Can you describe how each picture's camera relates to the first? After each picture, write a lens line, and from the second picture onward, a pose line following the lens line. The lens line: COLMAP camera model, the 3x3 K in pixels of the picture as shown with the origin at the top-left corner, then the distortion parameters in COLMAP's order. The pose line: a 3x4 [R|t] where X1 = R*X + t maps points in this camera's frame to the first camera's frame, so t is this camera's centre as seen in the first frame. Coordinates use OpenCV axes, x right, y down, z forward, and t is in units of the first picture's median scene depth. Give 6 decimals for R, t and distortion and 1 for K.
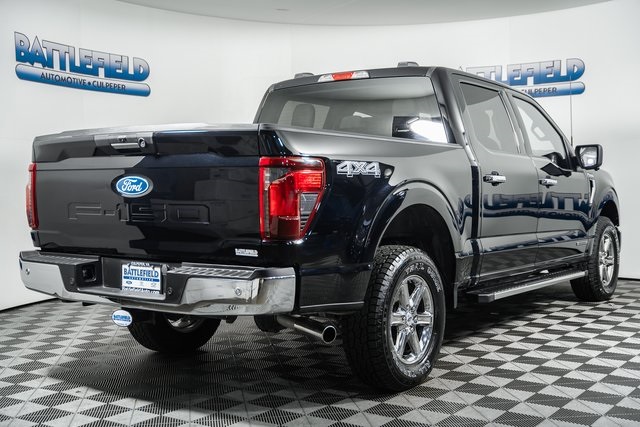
lens RADIAL K [[825.2, 0, 321.4], [0, 825.2, 195.7], [0, 0, 1]] dist [0.081886, -0.006883]
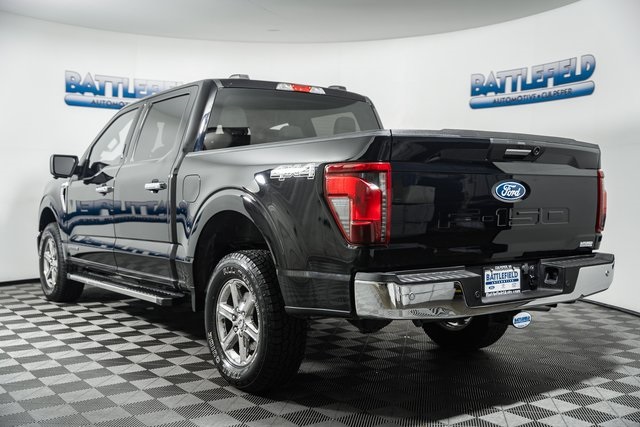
lens RADIAL K [[706.1, 0, 320.0], [0, 706.1, 213.5], [0, 0, 1]] dist [-0.016905, -0.010250]
pose [[0.304218, -0.025036, 0.952273, -1.129681], [0.011528, 0.999678, 0.022599, -0.006619], [-0.952533, 0.004102, 0.304409, 0.960405]]
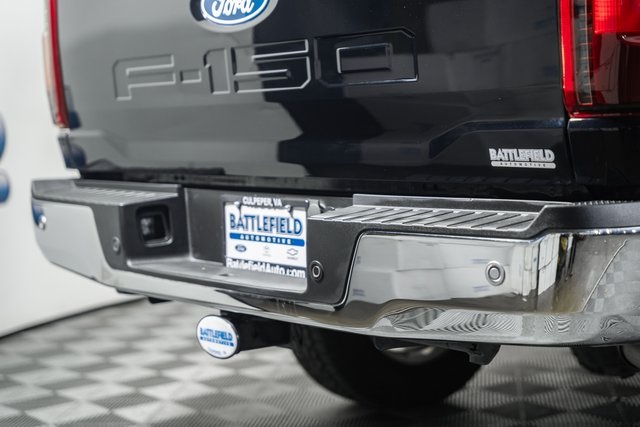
lens RADIAL K [[1264.9, 0, 320.0], [0, 1264.9, 213.5], [0, 0, 1]] dist [0.272811, 0.014012]
pose [[0.958187, -0.005031, -0.286097, -0.018934], [0.023742, 0.997796, 0.061970, 0.051667], [0.285155, -0.066172, 0.956194, 0.433250]]
